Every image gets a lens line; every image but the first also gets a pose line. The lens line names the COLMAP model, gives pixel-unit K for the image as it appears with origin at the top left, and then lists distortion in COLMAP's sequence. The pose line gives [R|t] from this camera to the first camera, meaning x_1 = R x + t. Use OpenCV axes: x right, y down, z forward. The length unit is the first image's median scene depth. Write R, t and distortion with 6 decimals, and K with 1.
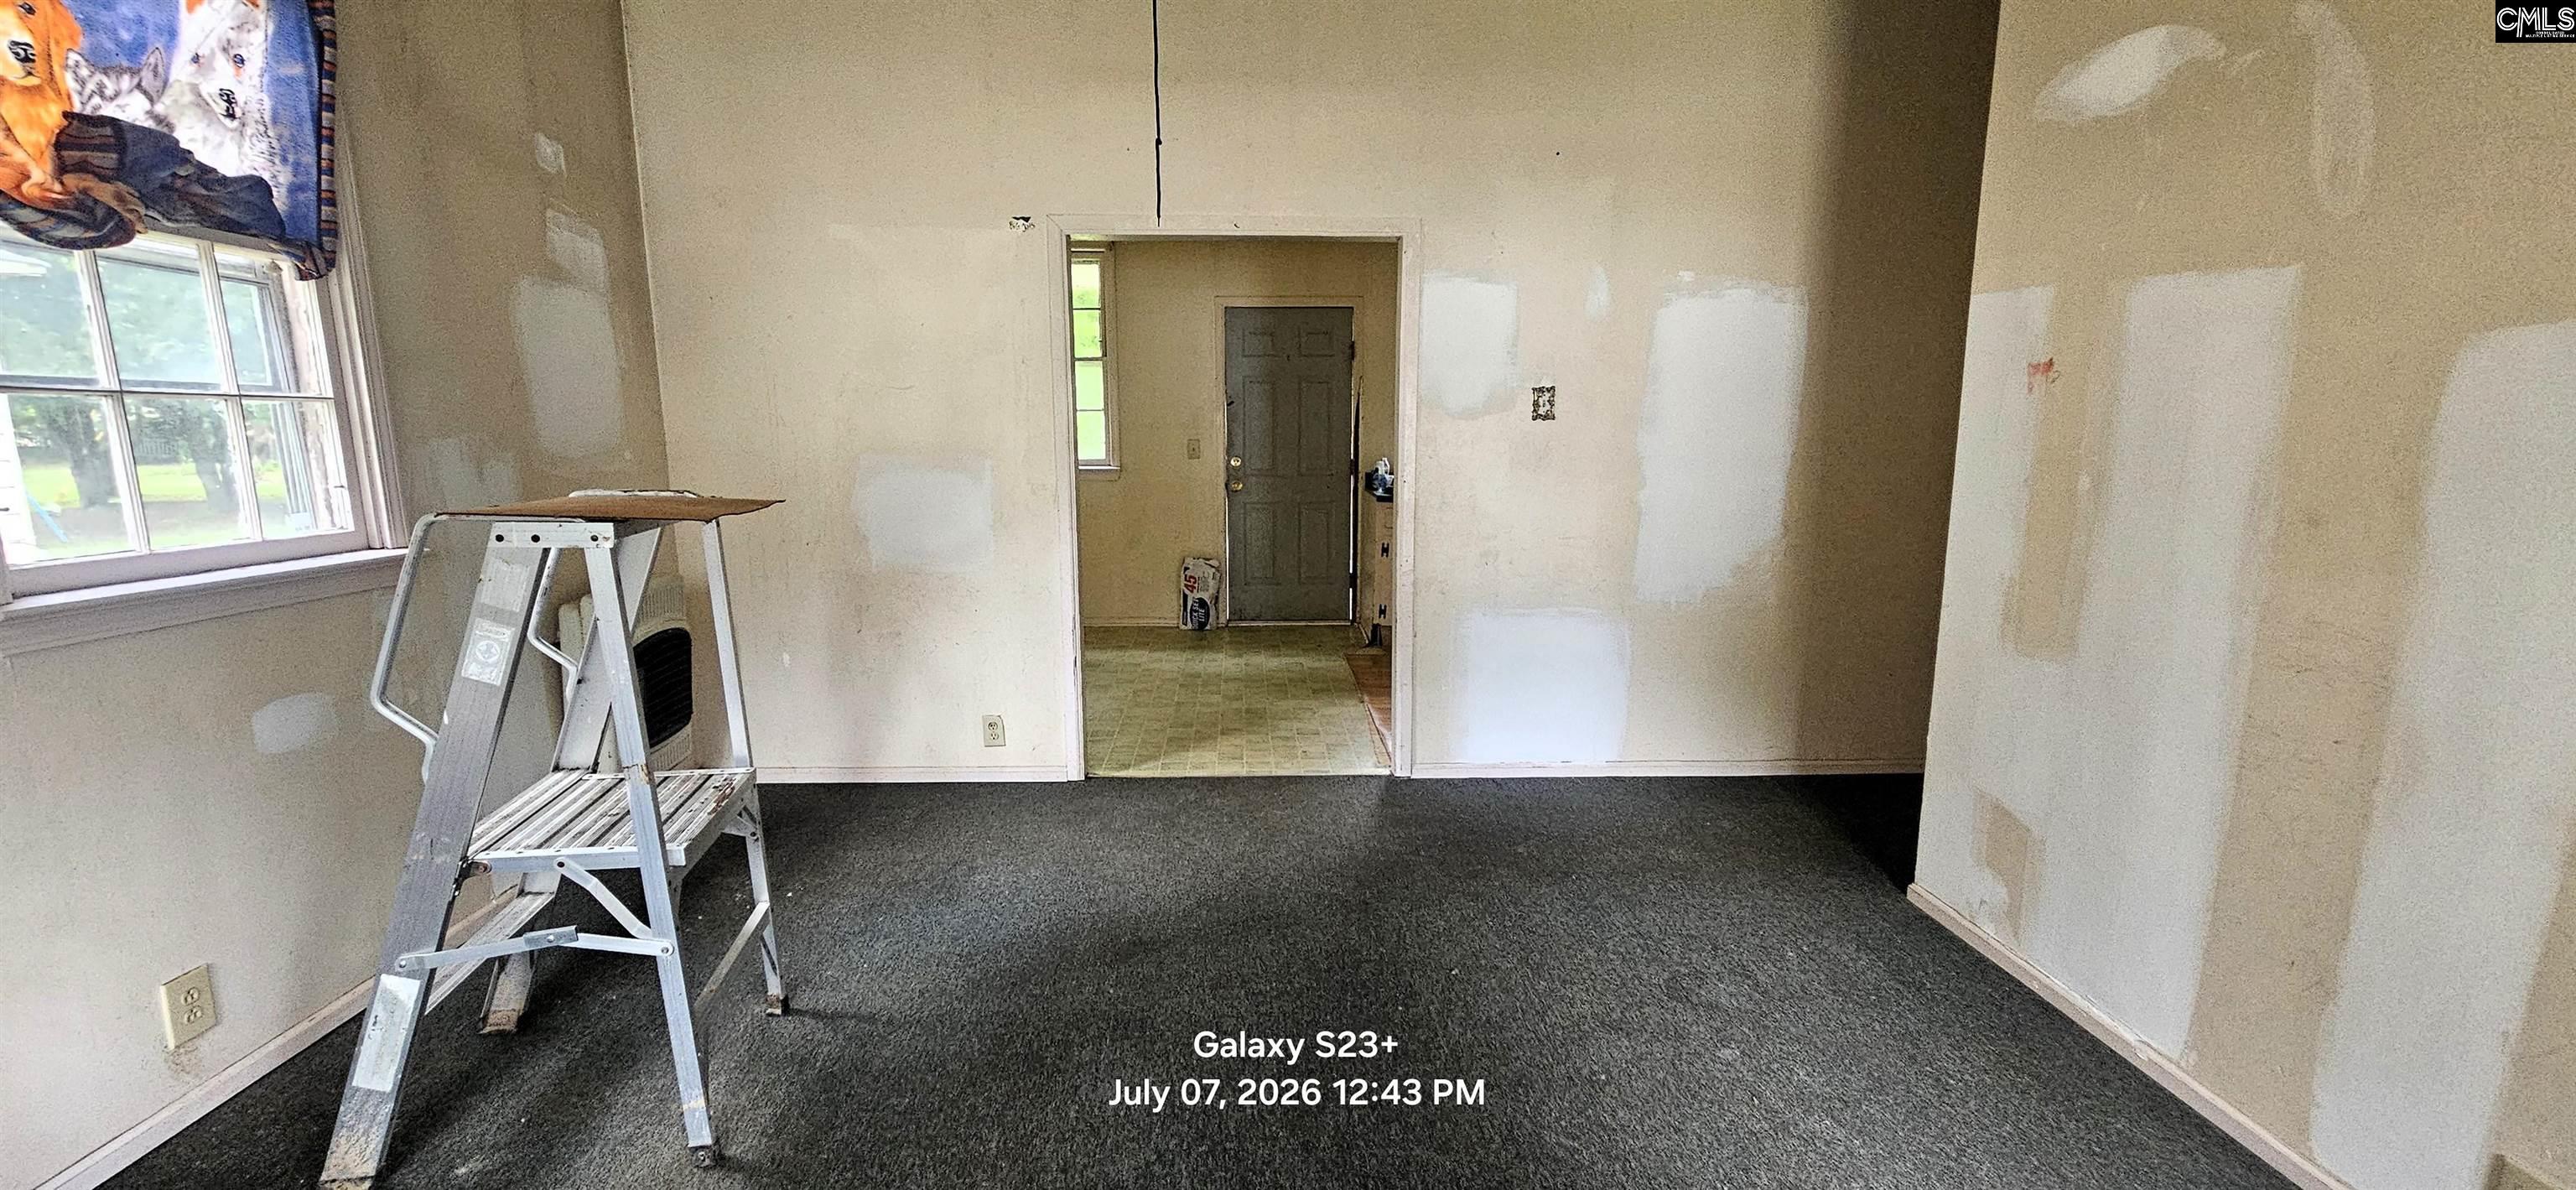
lens RADIAL K [[1053.9, 0, 1284.7], [0, 1053.9, 599.8], [0, 0, 1]] dist [-0.001633, 0.002997]
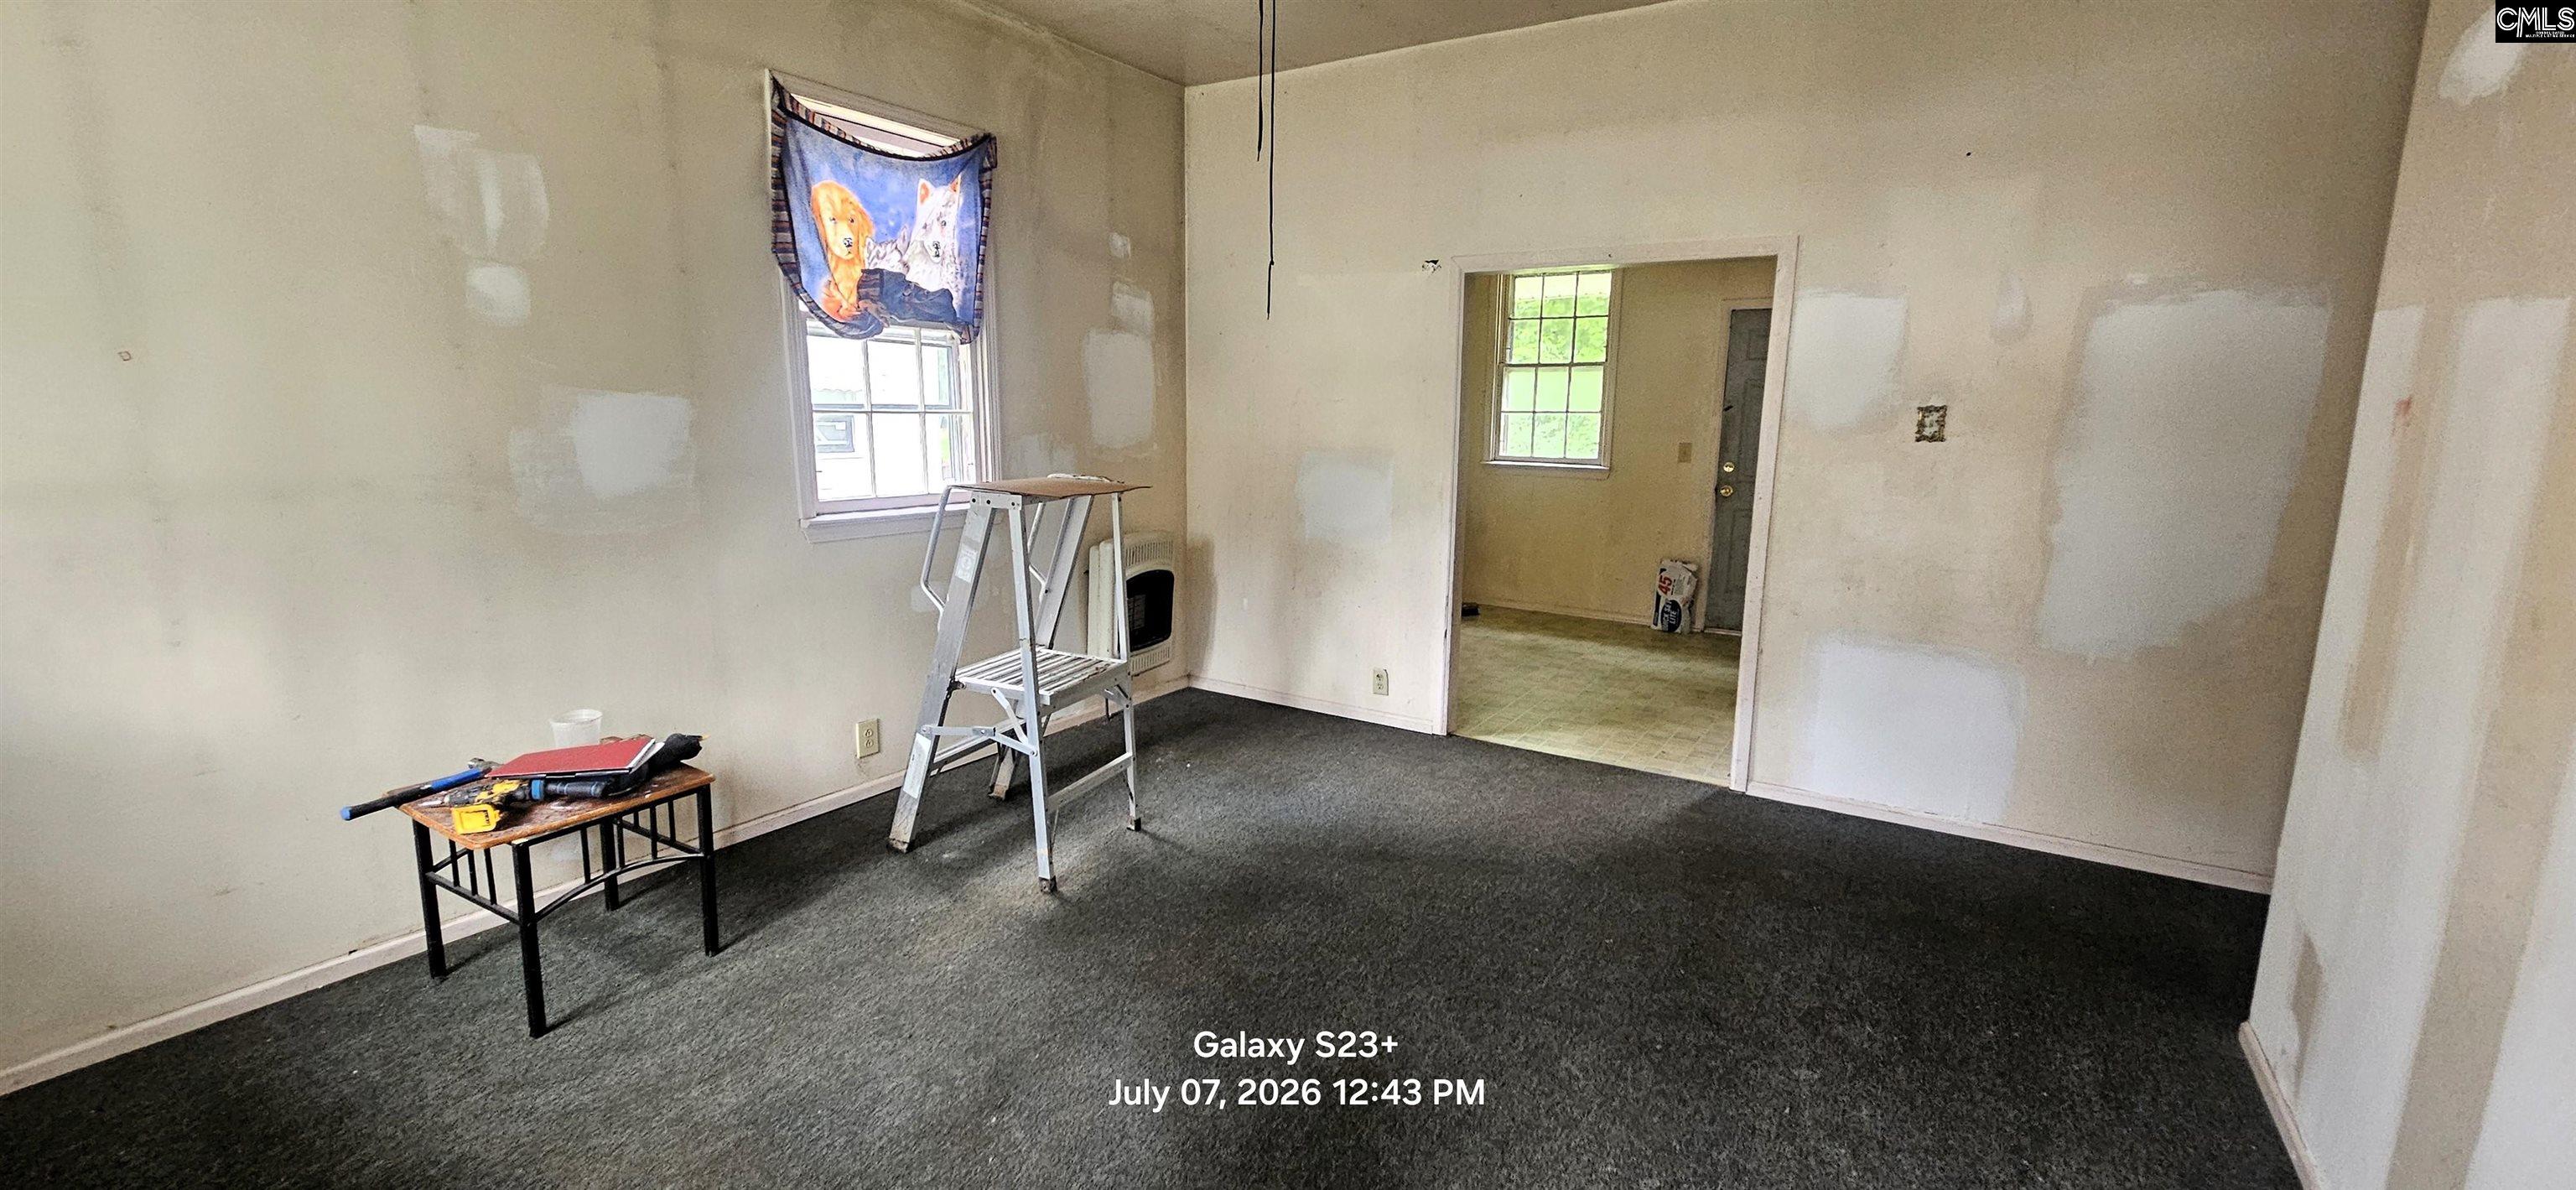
lens RADIAL K [[1053.9, 0, 1284.7], [0, 1053.9, 599.8], [0, 0, 1]] dist [-0.001633, 0.002997]
pose [[0.827871, 0.113659, -0.549282, 0.407862], [-0.107326, 0.993260, 0.043768, -0.015798], [0.550555, 0.022718, 0.834490, -0.115558]]
